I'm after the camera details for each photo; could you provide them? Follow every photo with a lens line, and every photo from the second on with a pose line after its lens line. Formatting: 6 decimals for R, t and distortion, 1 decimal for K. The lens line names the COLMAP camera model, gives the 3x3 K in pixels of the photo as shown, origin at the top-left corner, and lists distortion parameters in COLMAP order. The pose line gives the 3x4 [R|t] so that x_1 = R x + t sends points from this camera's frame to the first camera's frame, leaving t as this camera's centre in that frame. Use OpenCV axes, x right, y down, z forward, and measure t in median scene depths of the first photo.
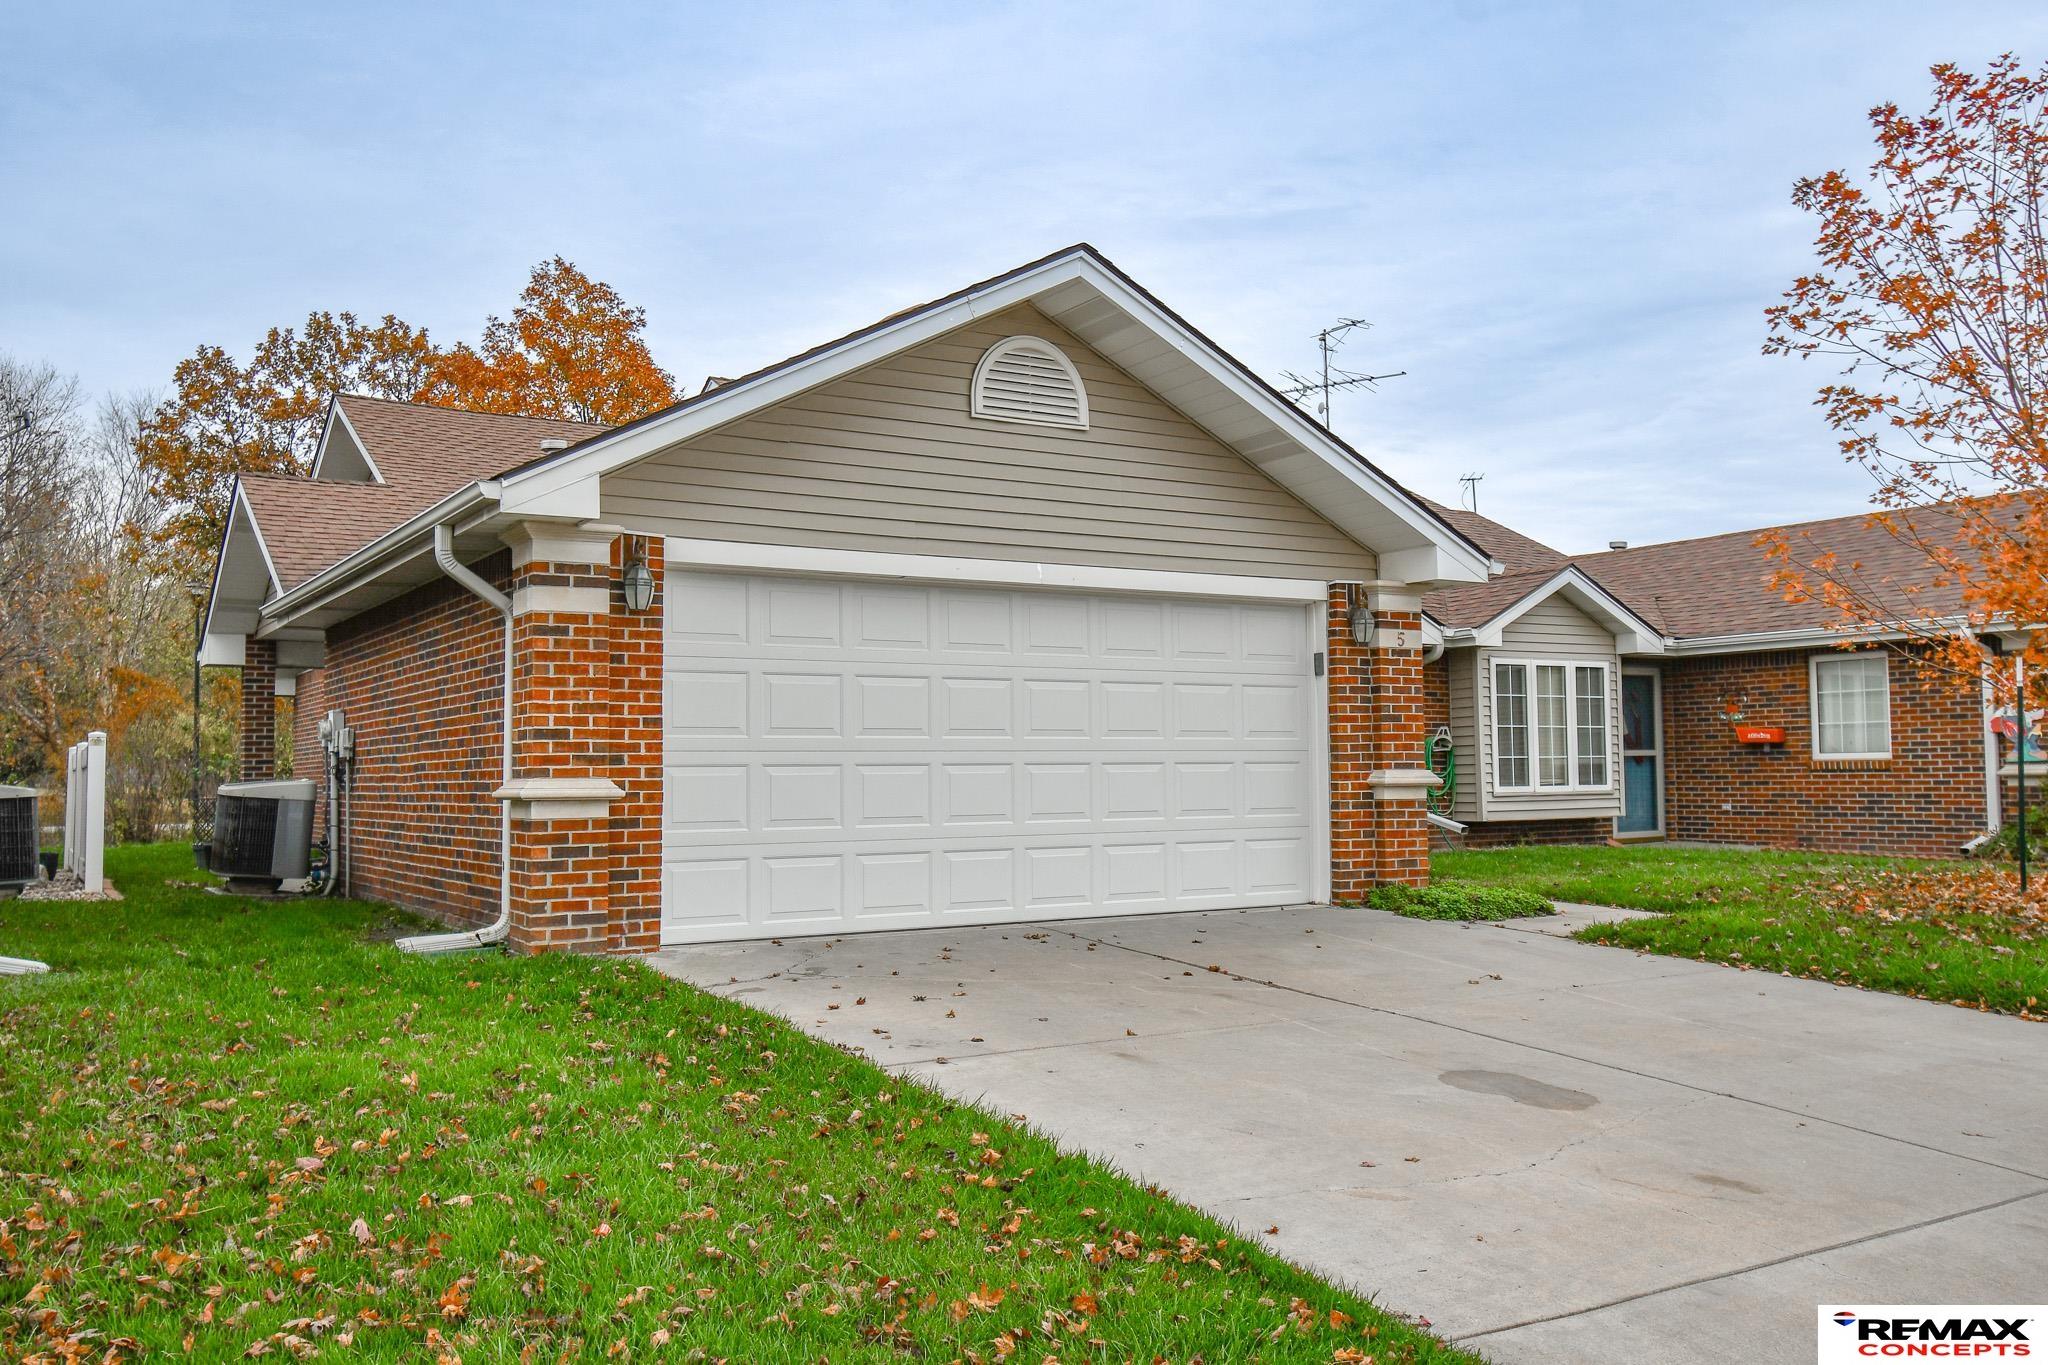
lens RADIAL K [[1744.7, 0, 1016.6], [0, 1744.7, 684.8], [0, 0, 1]] dist [0.015587, -0.000367]
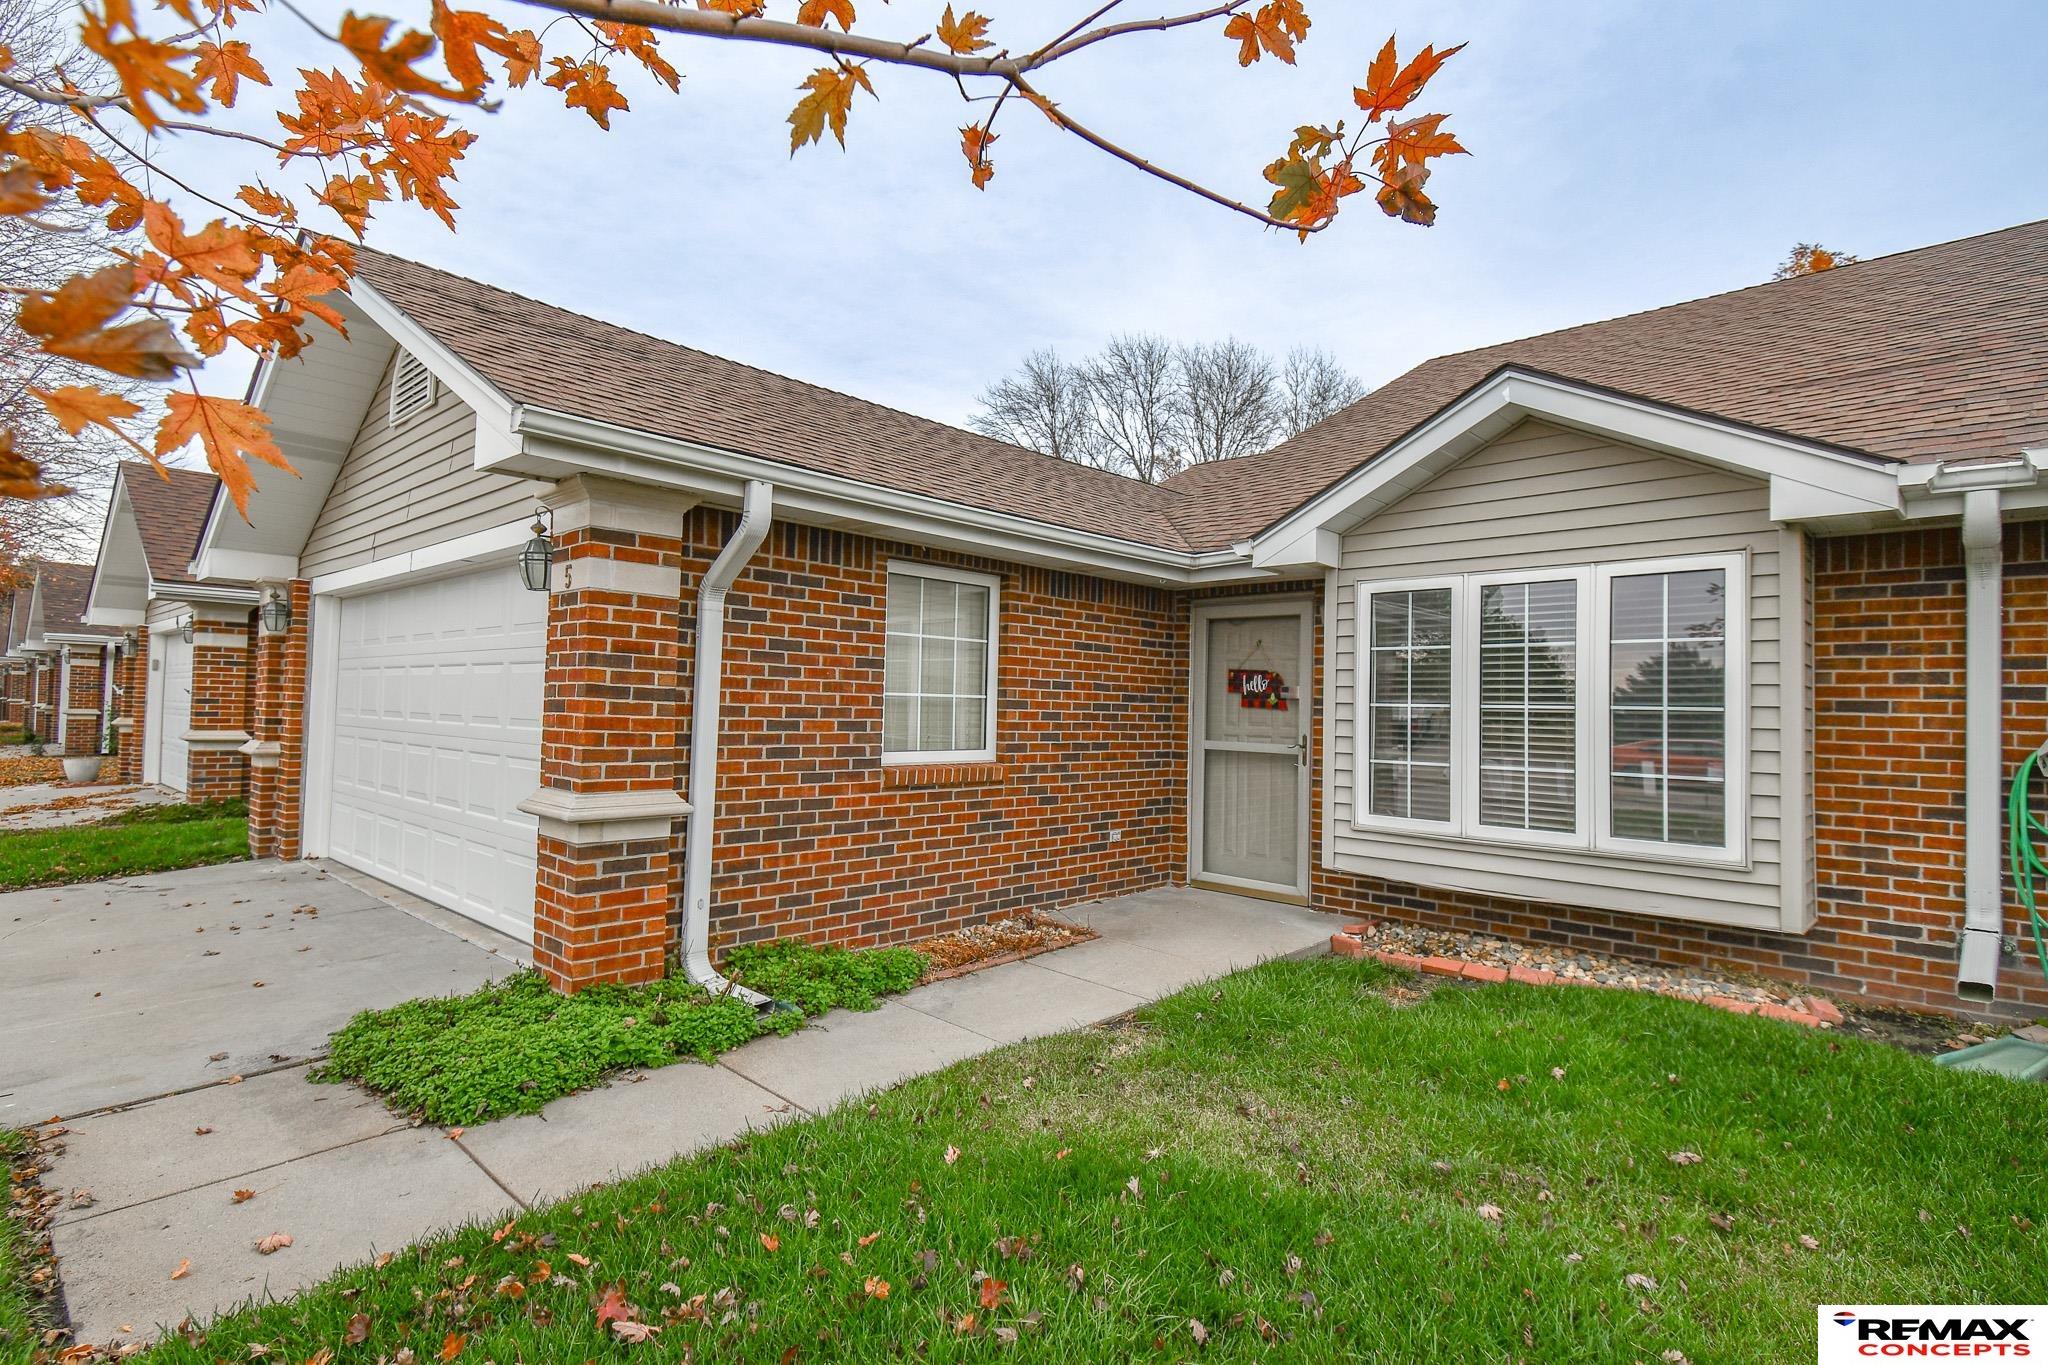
lens RADIAL K [[1004.4, 0, 1020.0], [0, 1004.4, 686.3], [0, 0, 1]] dist [0.024151, -0.009024]
pose [[0.241453, -0.006482, -0.970391, 0.607843], [0.026384, 0.999652, -0.000113, 0.016708], [0.970054, -0.025575, 0.241540, 1.077210]]
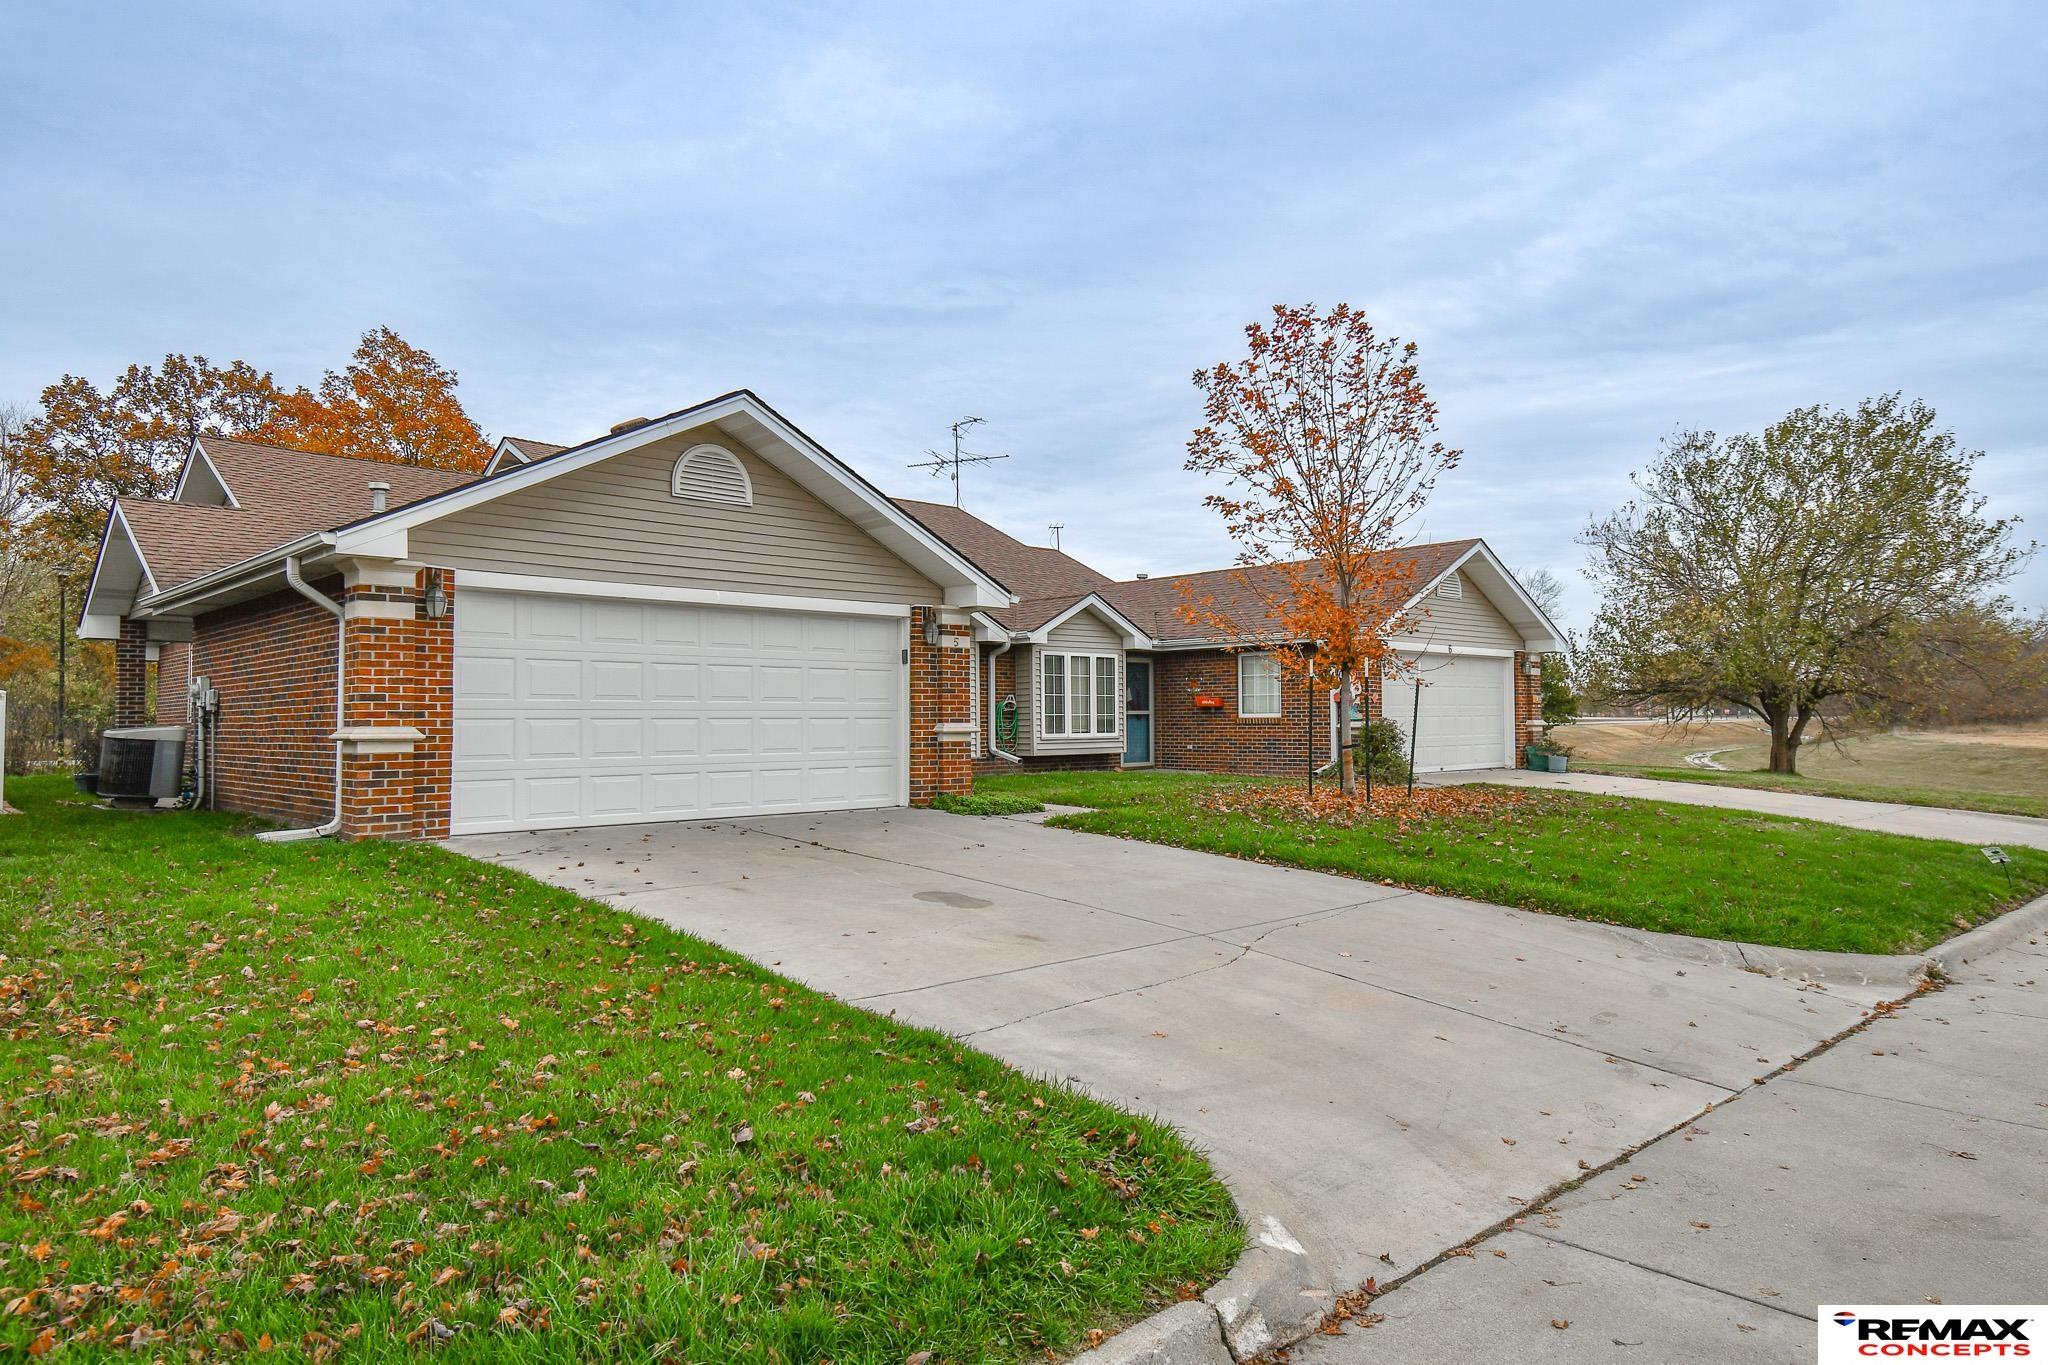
lens RADIAL K [[1283.6, 0, 1039.0], [0, 1283.6, 686.5], [0, 0, 1]] dist [0.055758, -0.013845]
pose [[0.978450, 0.011349, 0.206172, 0.051914], [-0.015918, 0.999663, 0.020519, -0.010611], [-0.205870, -0.023359, 0.978301, -0.174851]]
